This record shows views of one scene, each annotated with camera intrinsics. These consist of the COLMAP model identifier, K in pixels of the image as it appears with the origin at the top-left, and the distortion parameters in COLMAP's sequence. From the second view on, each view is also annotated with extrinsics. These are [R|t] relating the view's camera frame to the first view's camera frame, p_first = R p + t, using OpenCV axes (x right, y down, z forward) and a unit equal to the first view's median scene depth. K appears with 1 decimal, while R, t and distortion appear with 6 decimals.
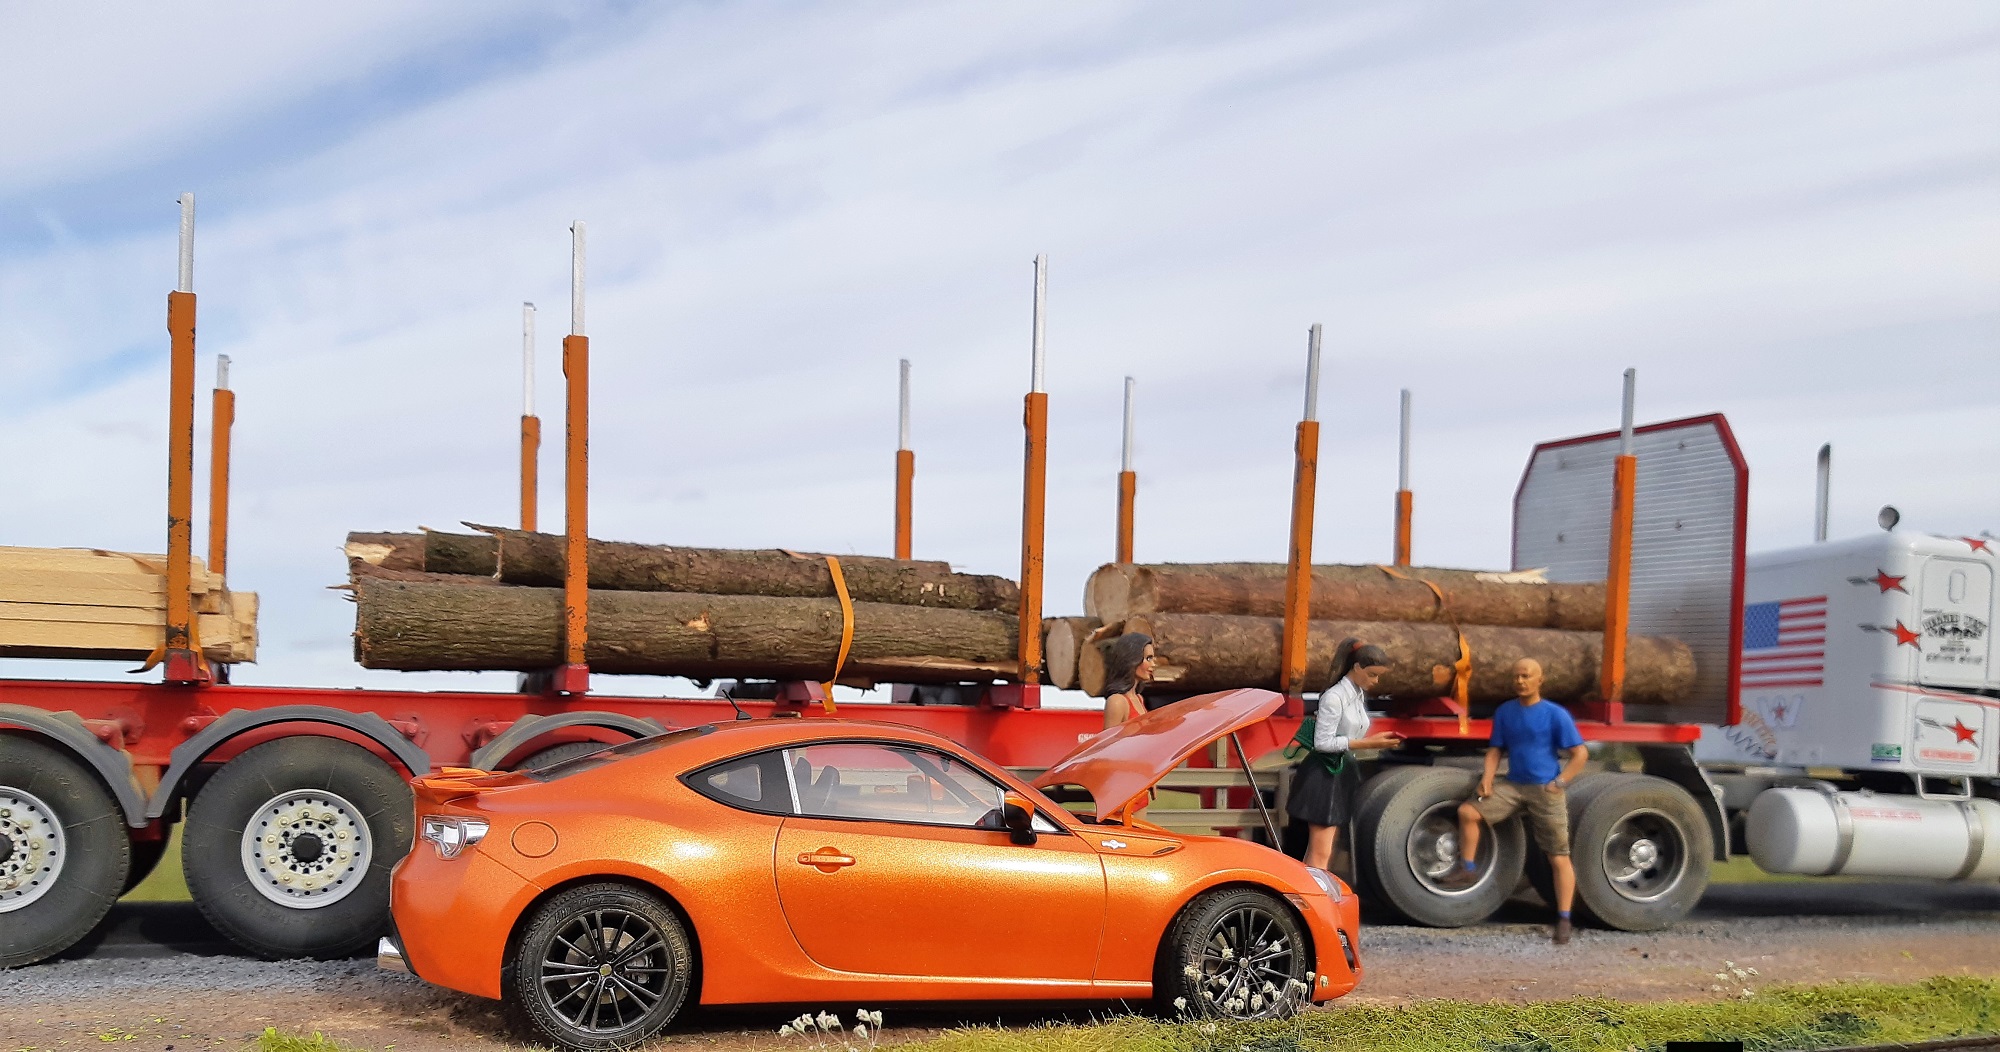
lens RADIAL K [[1573.4, 0, 1012.8], [0, 1573.4, 752.0], [0, 0, 1]] dist [0.069025, -0.126436]
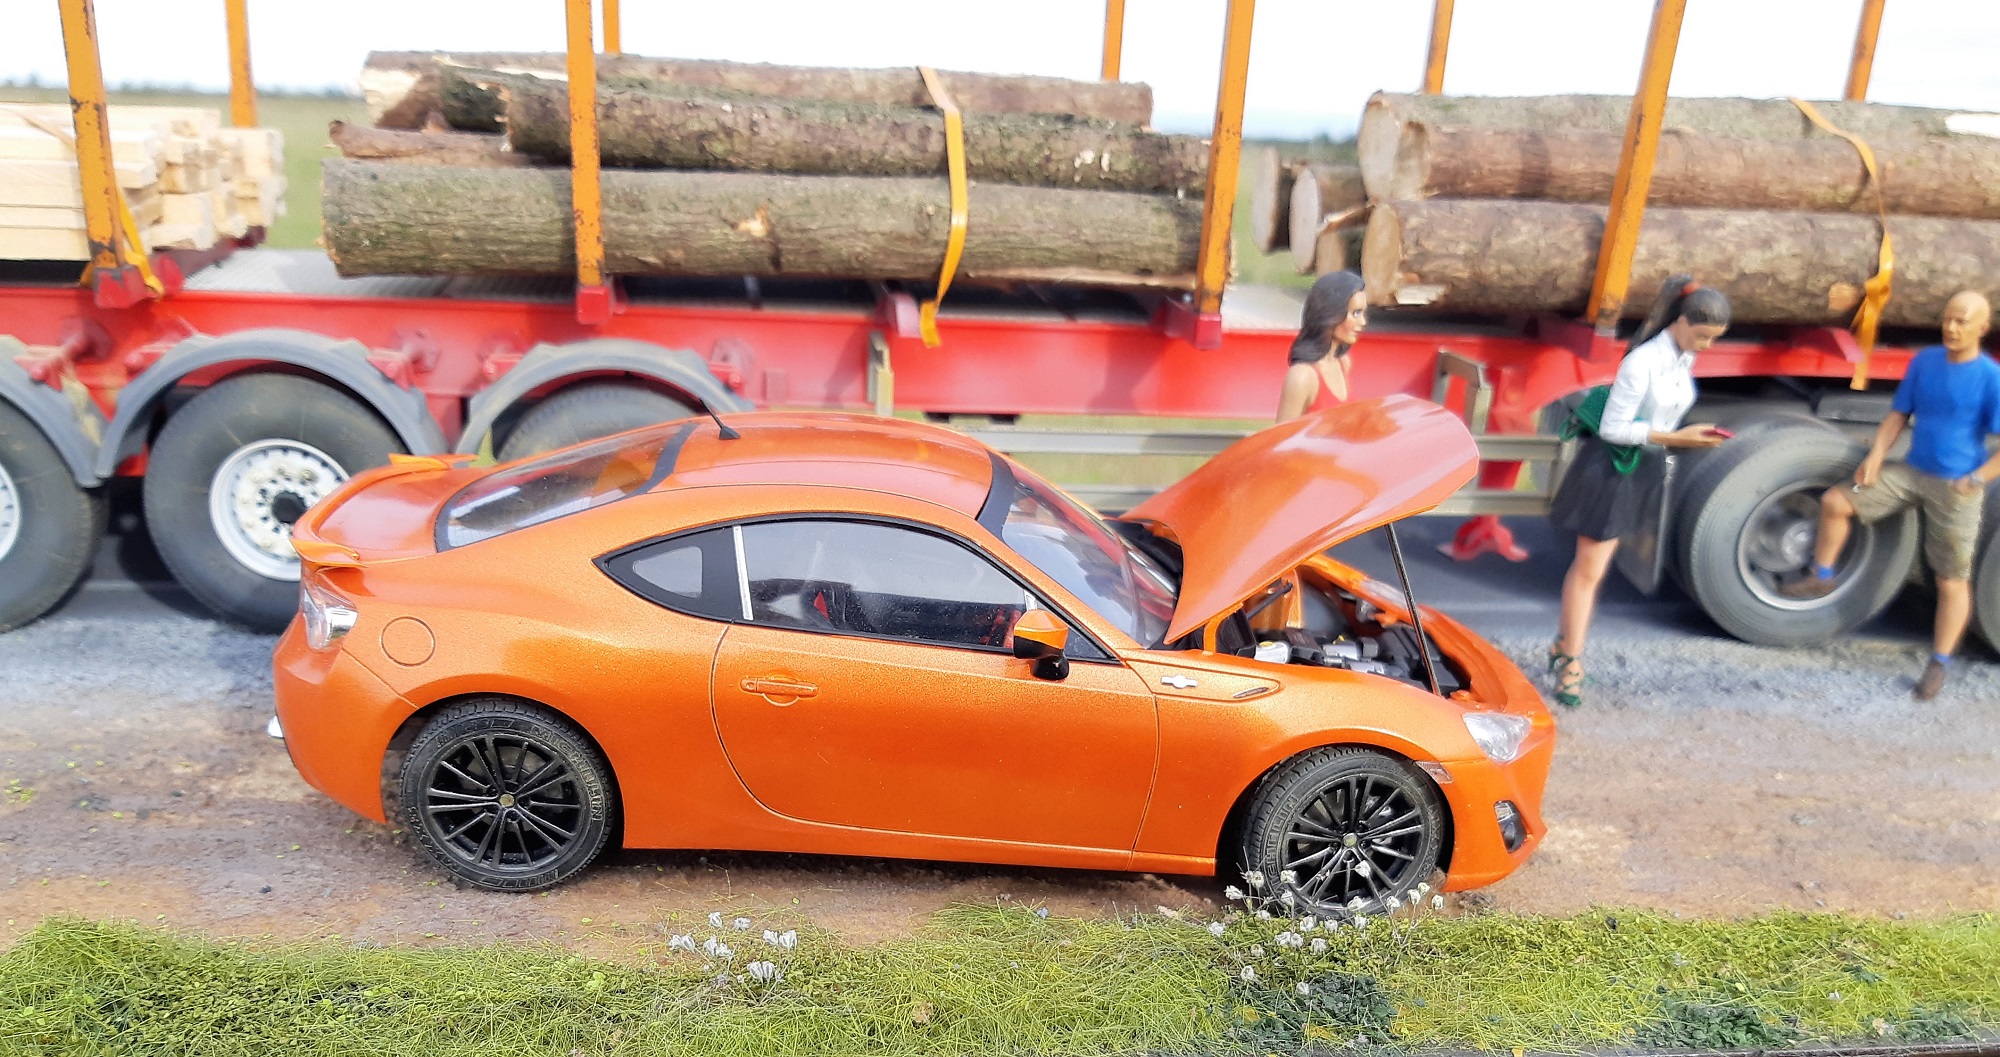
lens RADIAL K [[1741.6, 0, 1002.2], [0, 1741.6, 780.7], [0, 0, 1]] dist [0.011654, -0.052418]
pose [[0.970230, 0.126365, -0.206607, 0.102070], [-0.040782, 0.926153, 0.374937, -0.128384], [0.238729, -0.355350, 0.903734, 0.153845]]
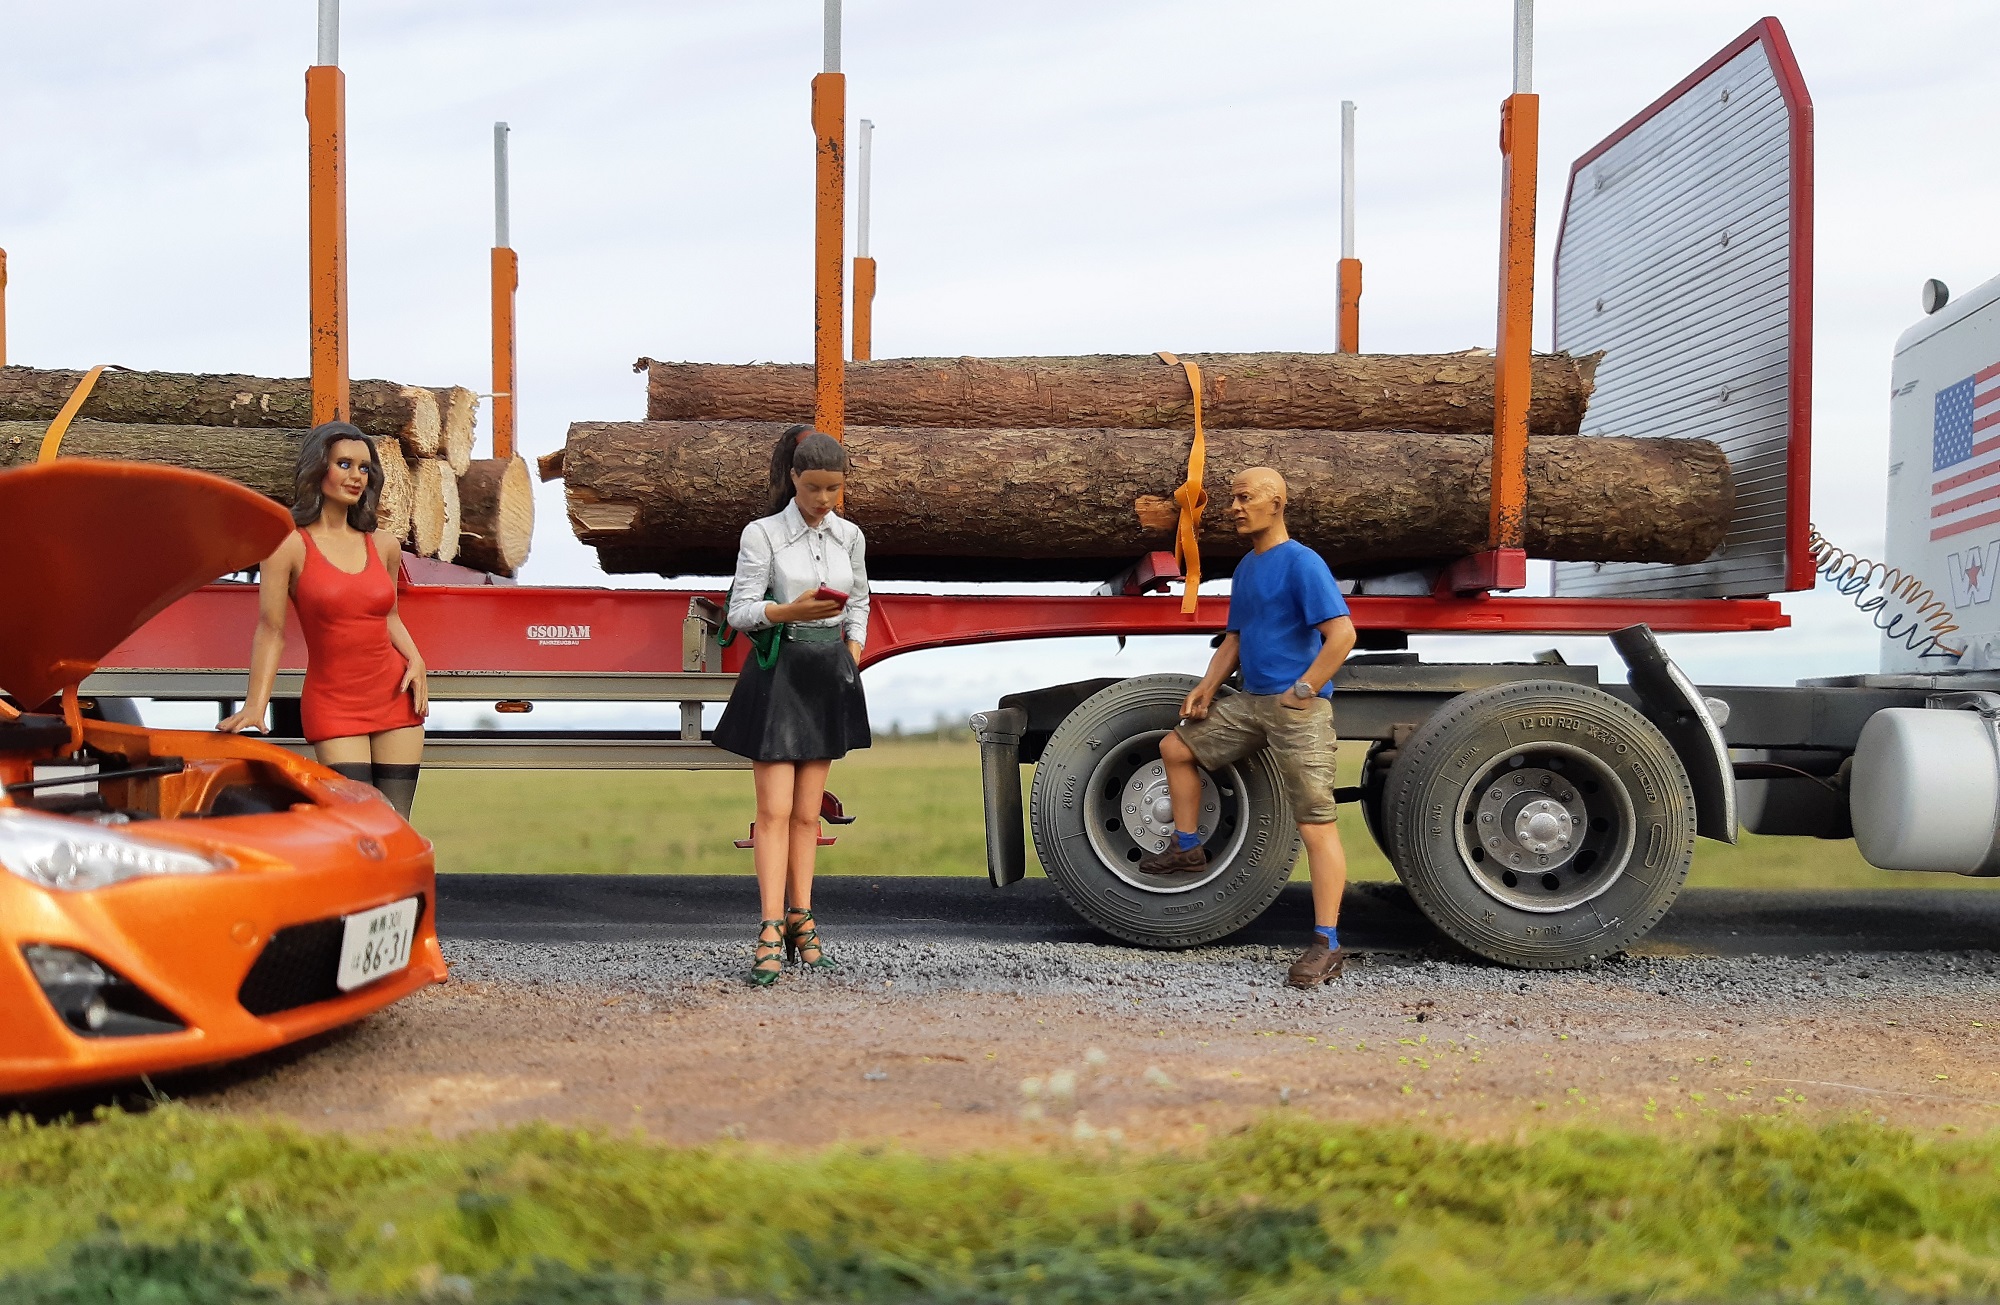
lens RADIAL K [[1579.8, 0, 1005.1], [0, 1579.8, 765.5], [0, 0, 1]] dist [0.038936, -0.092956]
pose [[0.937242, -0.003490, -0.348662, 0.438154], [0.007454, 0.999922, 0.010027, 0.039527], [0.348600, -0.011997, 0.937195, 0.454990]]
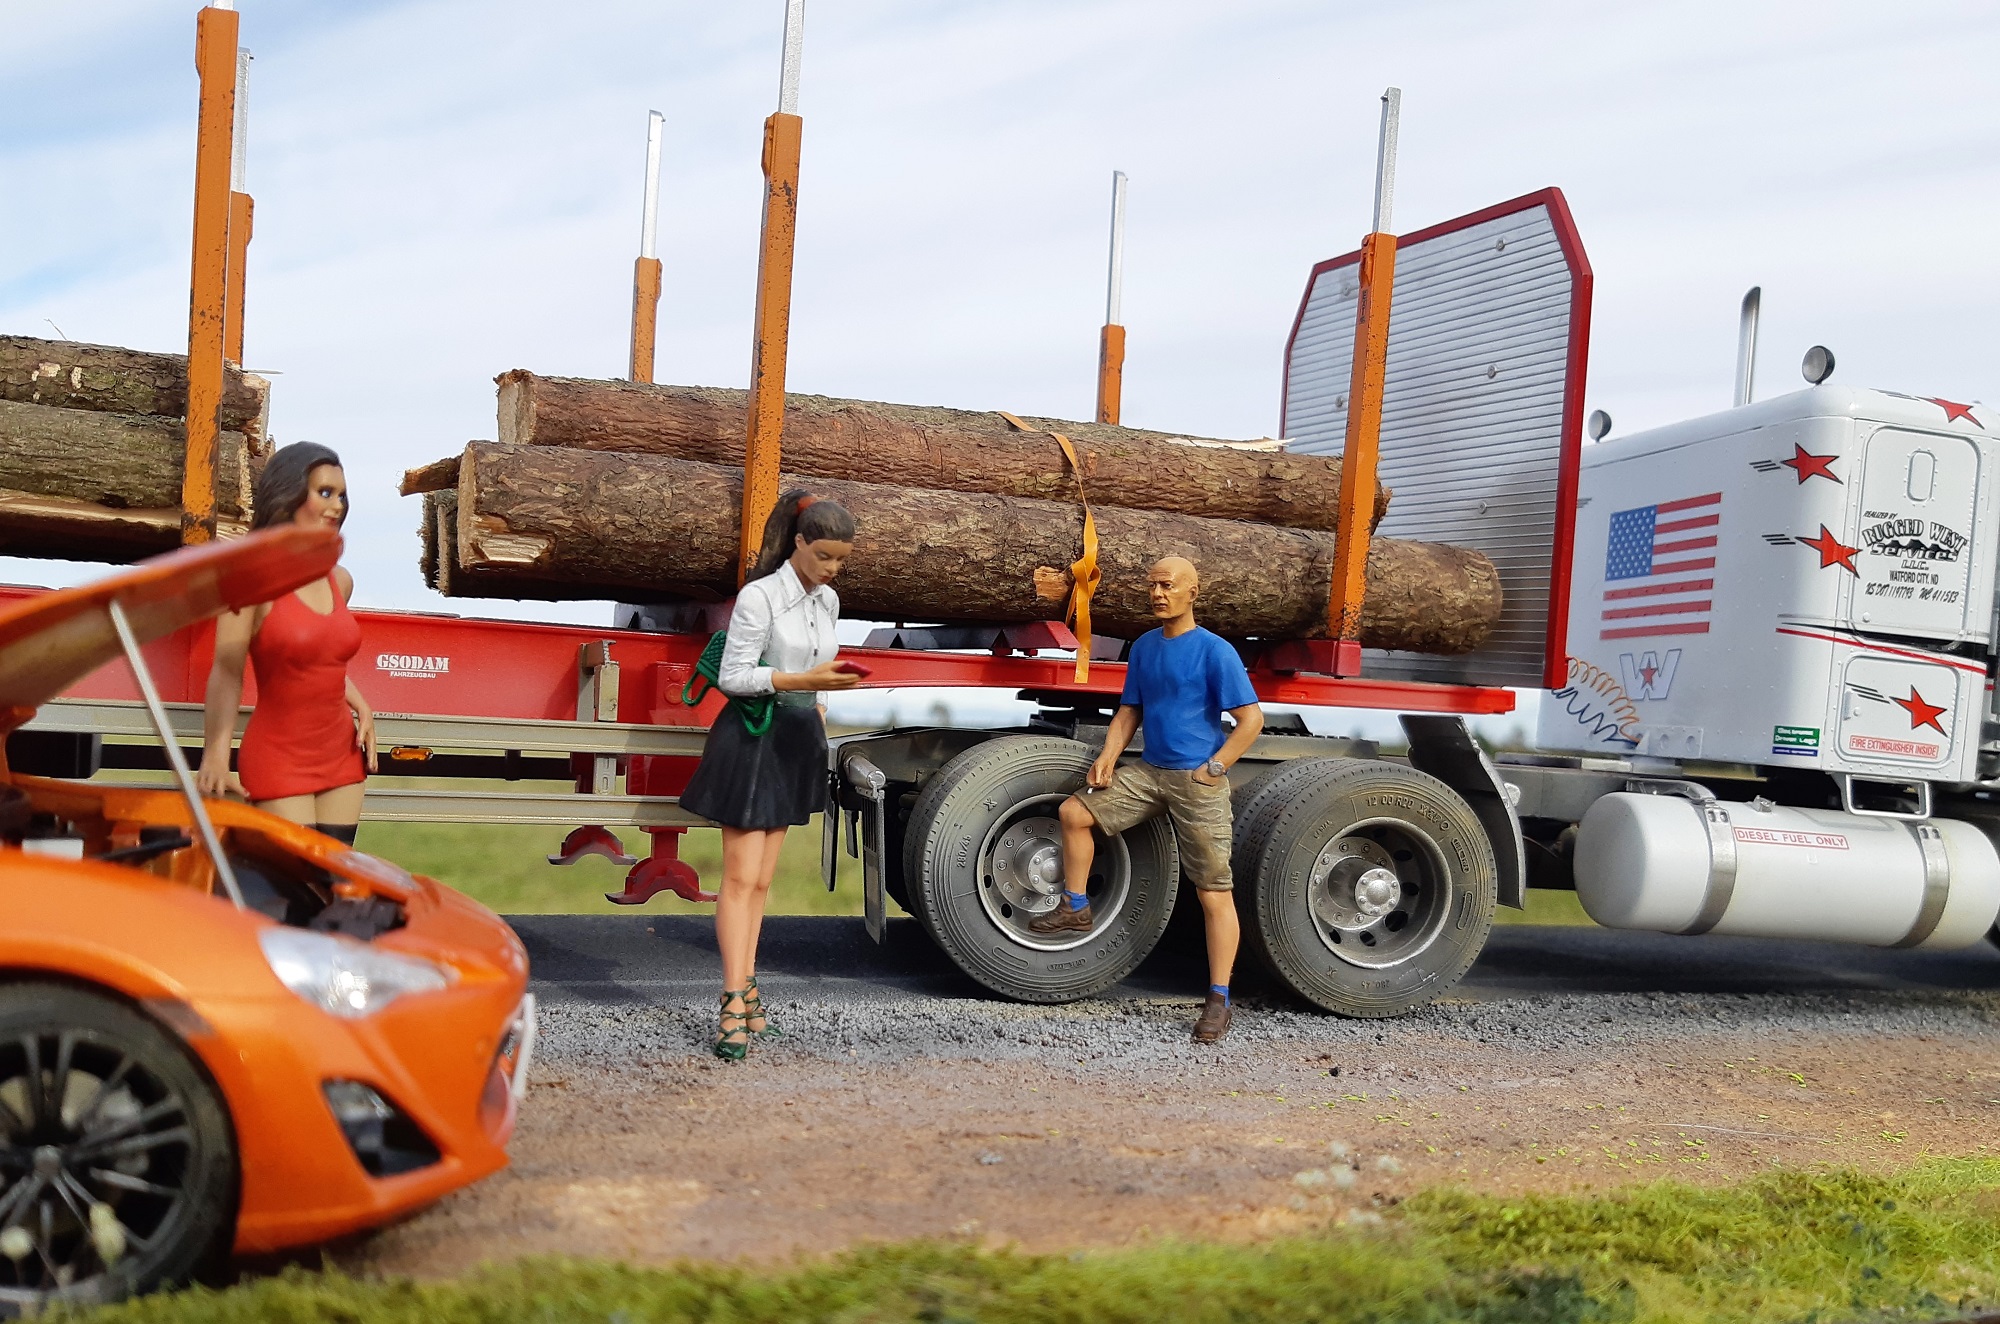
lens RADIAL K [[1679.6, 0, 983.7], [0, 1679.6, 757.6], [0, 0, 1]] dist [0.048453, -0.093971]
pose [[0.999406, 0.034447, 0.000490, 0.258455], [-0.034450, 0.999295, 0.014945, 0.009542], [0.000025, -0.014953, 0.999888, 0.375989]]
